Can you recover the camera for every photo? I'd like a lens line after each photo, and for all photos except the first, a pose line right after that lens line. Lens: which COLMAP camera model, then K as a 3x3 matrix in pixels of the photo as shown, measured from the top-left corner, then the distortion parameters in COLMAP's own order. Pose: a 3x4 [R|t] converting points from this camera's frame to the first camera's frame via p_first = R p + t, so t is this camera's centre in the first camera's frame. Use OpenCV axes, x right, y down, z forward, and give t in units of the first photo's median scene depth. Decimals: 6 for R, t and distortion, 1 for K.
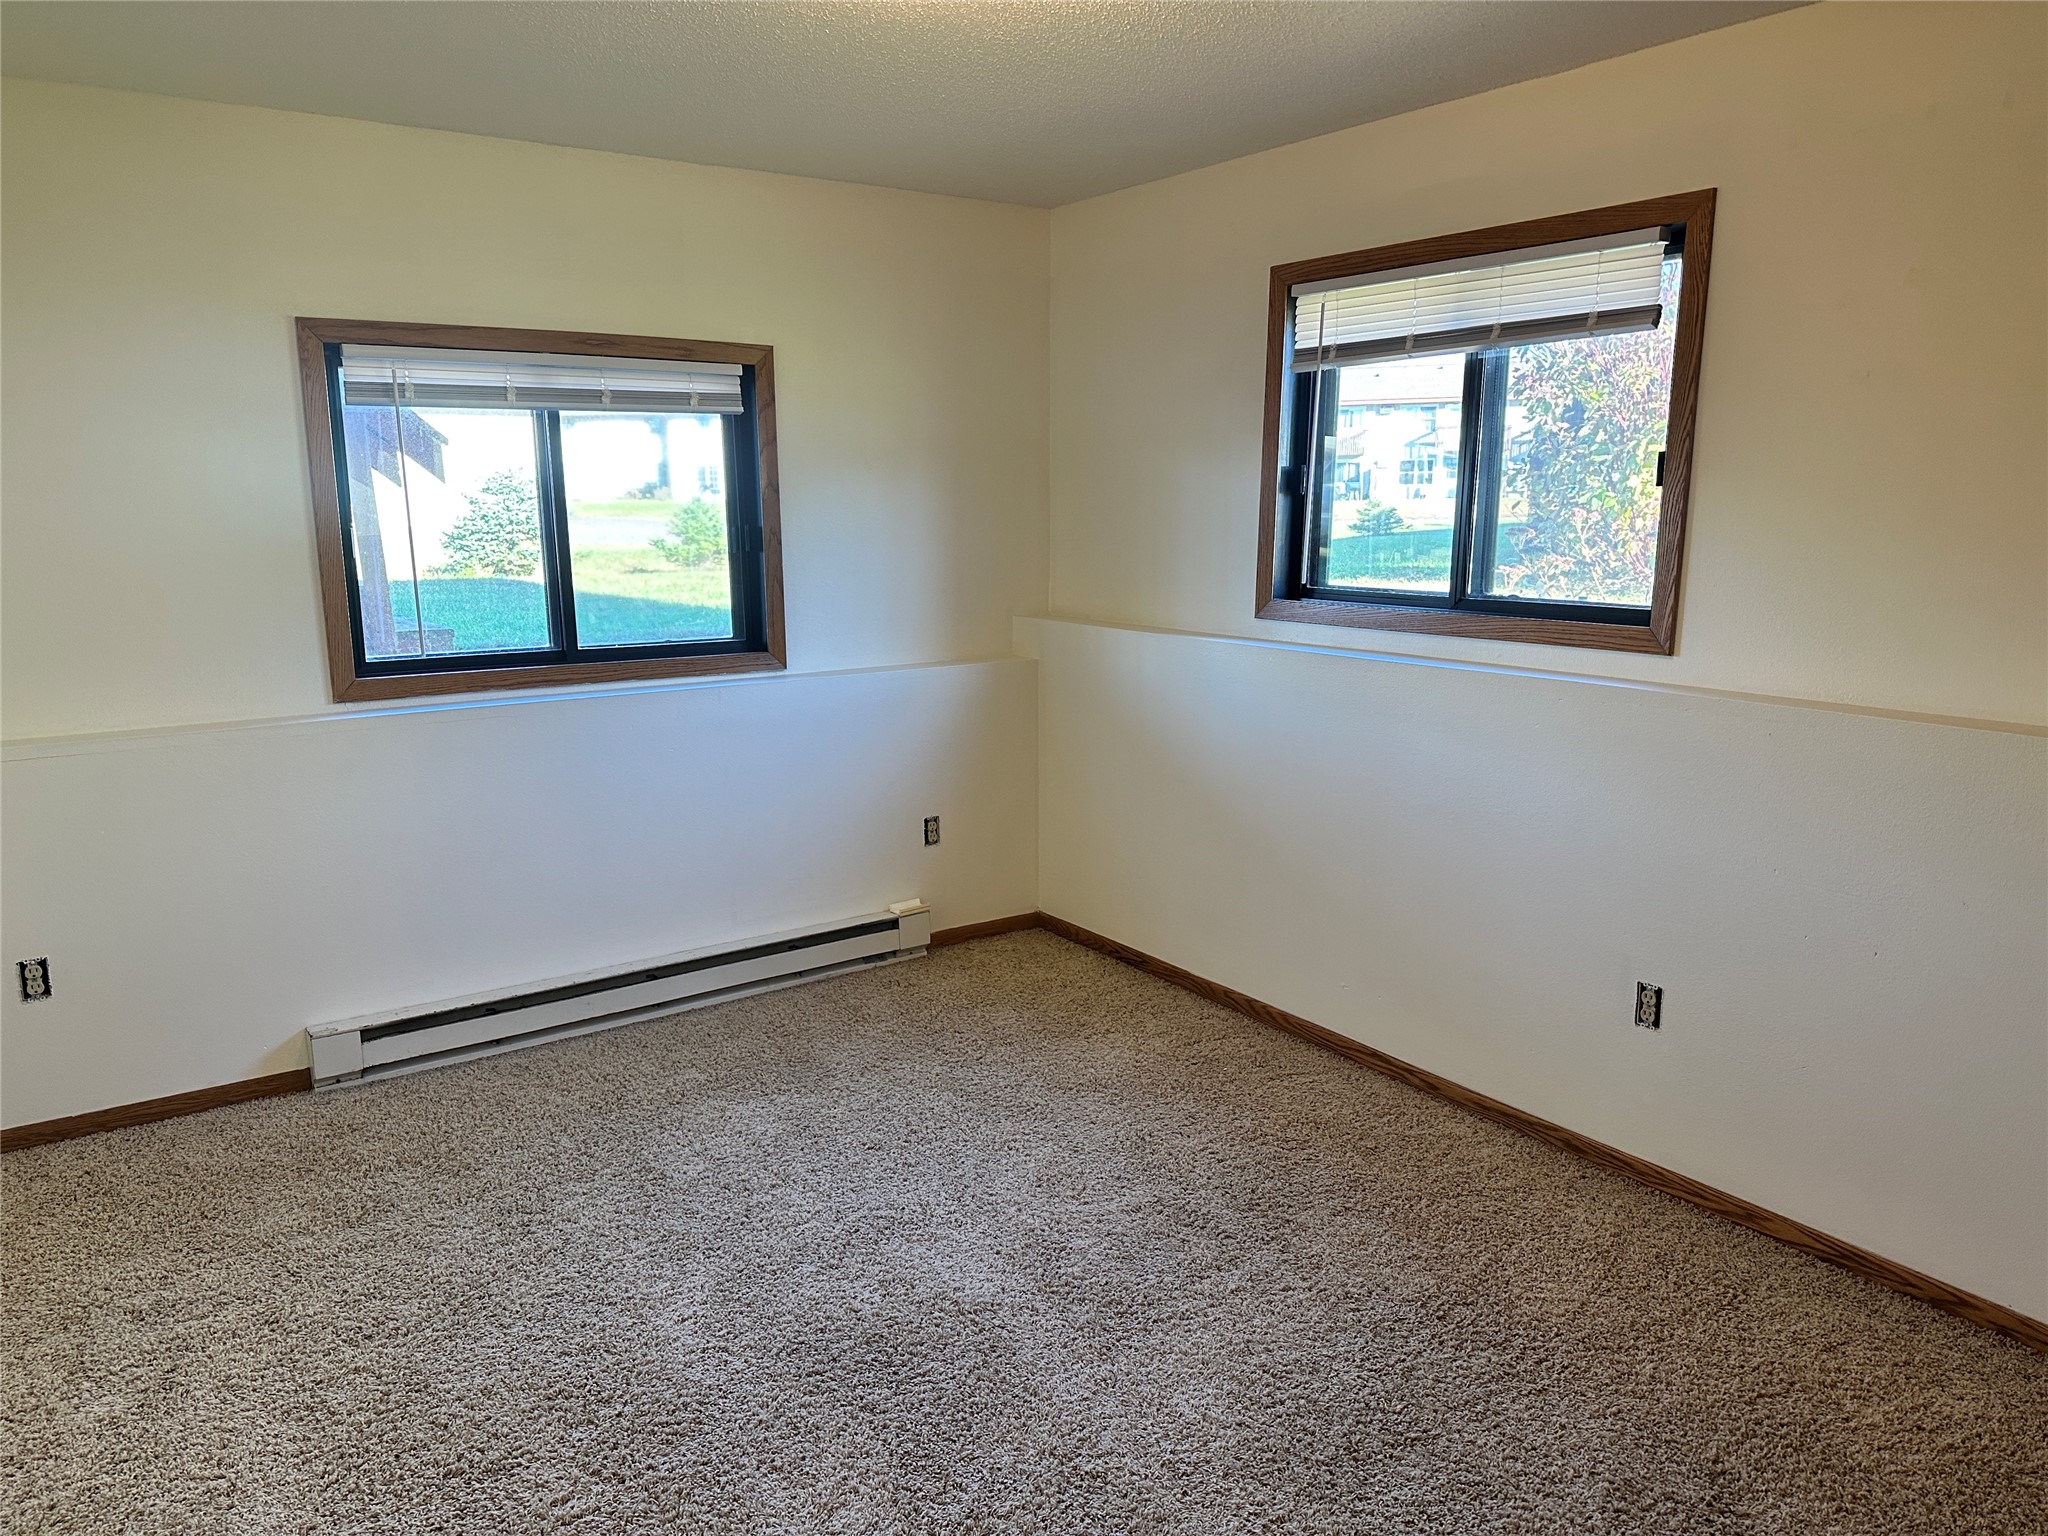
lens RADIAL K [[1384.5, 0, 1028.8], [0, 1384.5, 777.2], [0, 0, 1]] dist [0.004199, -0.002477]
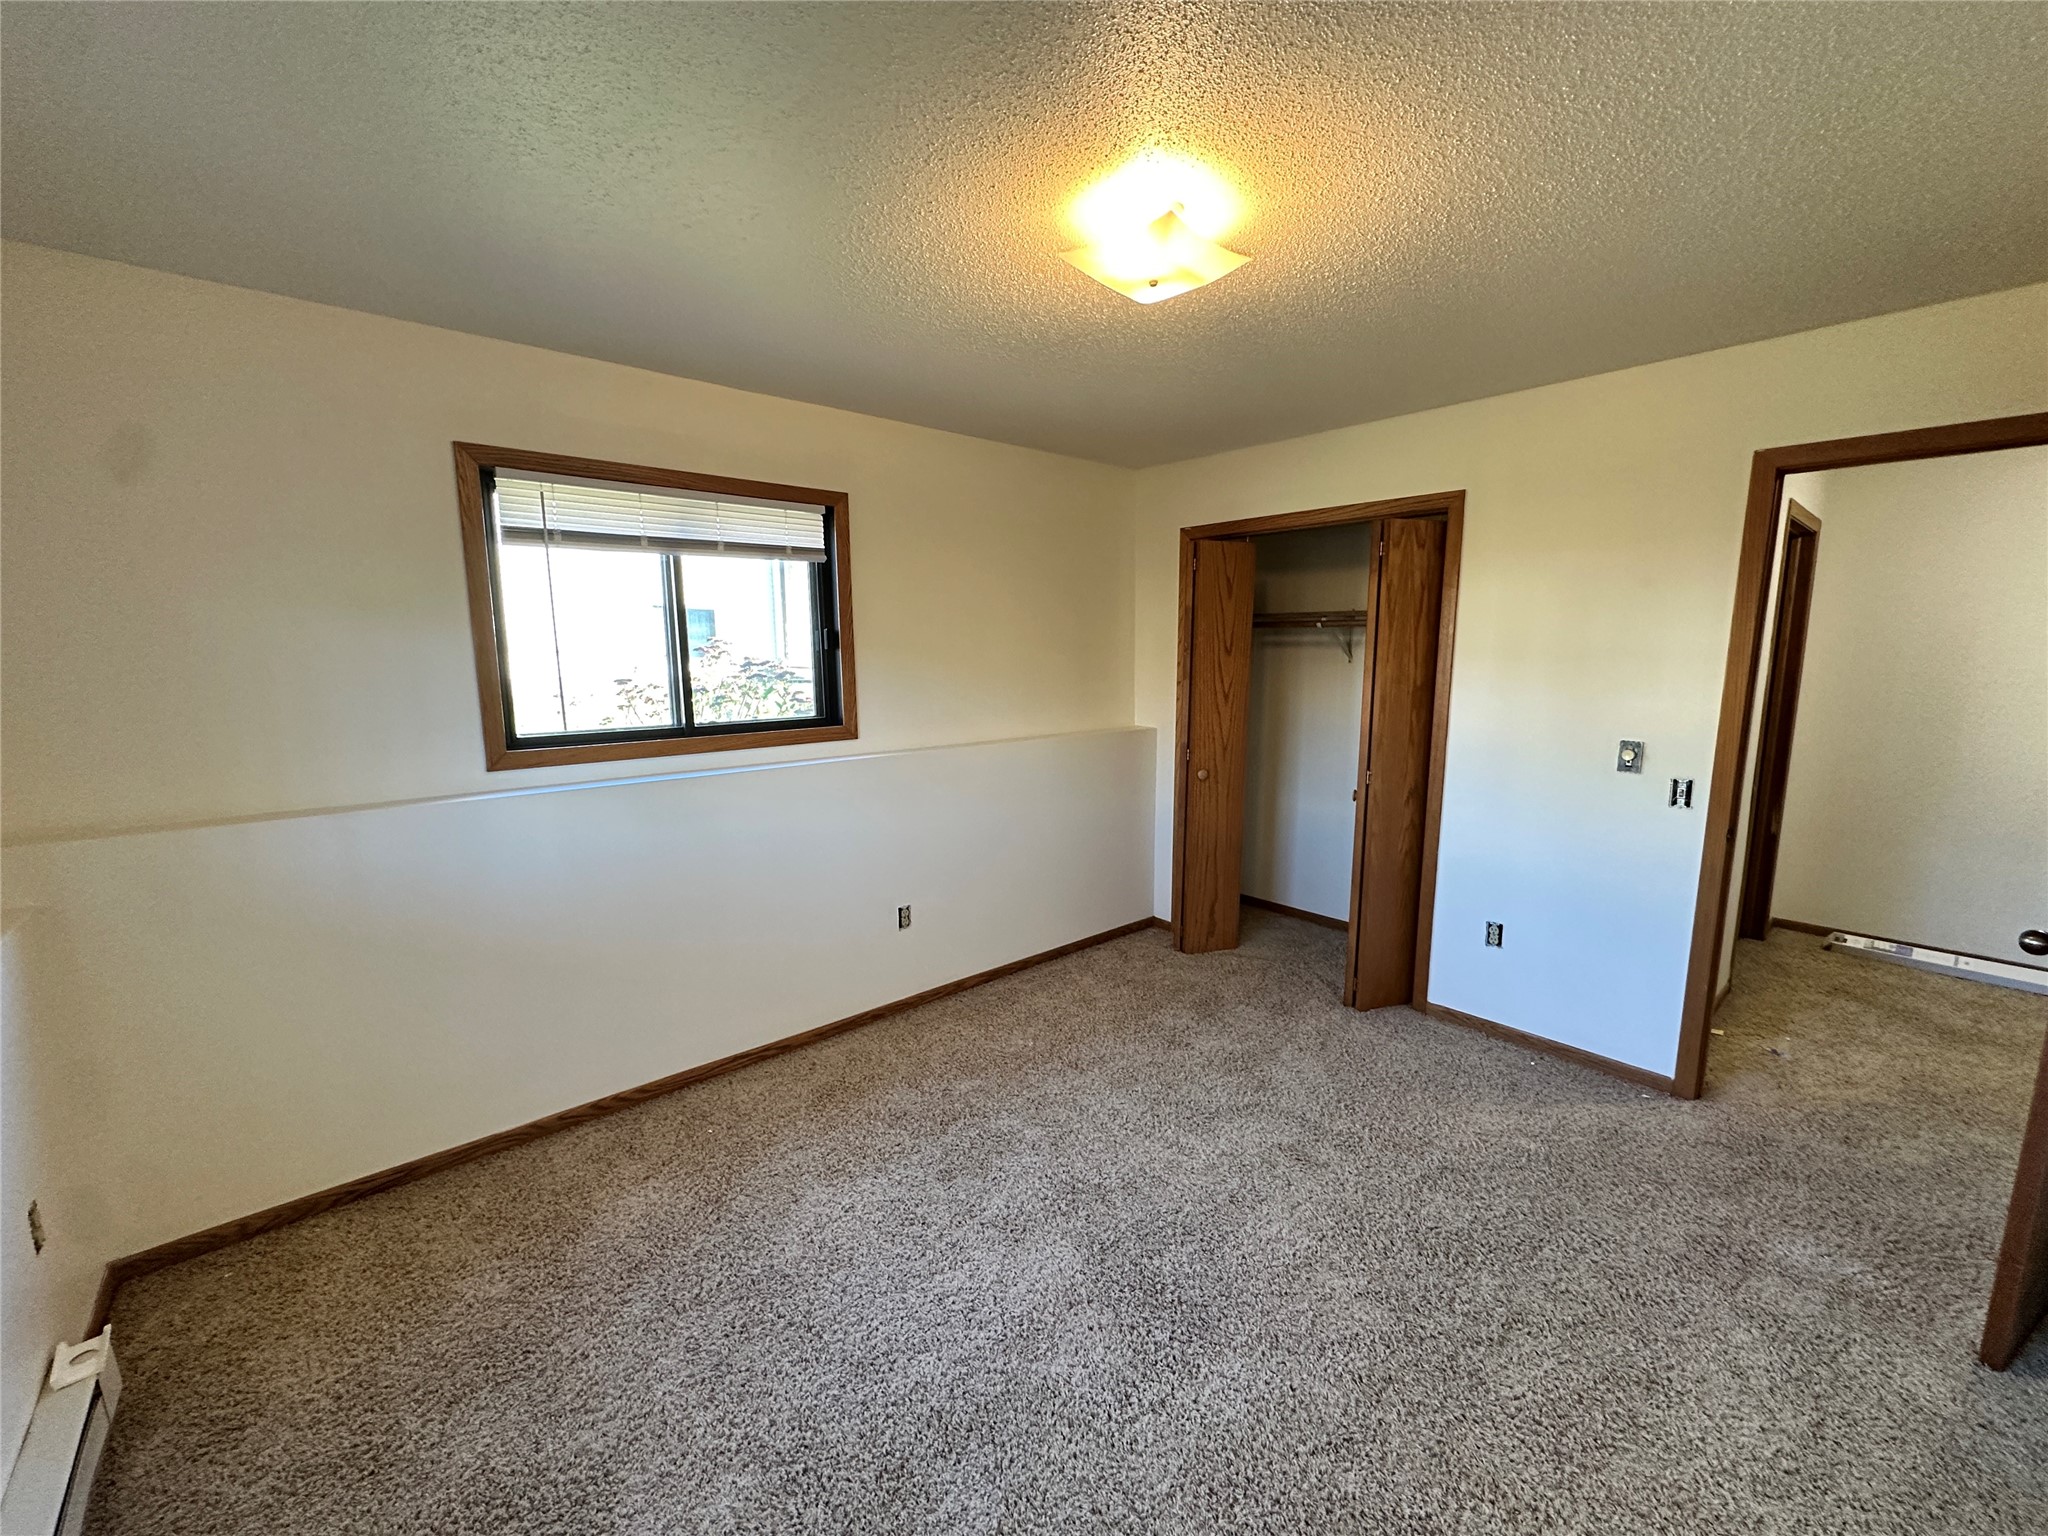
lens RADIAL K [[820.8, 0, 1032.8], [0, 820.8, 762.8], [0, 0, 1]] dist [0.001556, 0.000384]
pose [[-0.117064, -0.139145, 0.983328, -0.544594], [0.196758, 0.967260, 0.160295, -0.156029], [-0.973438, 0.212242, -0.085853, 0.721466]]
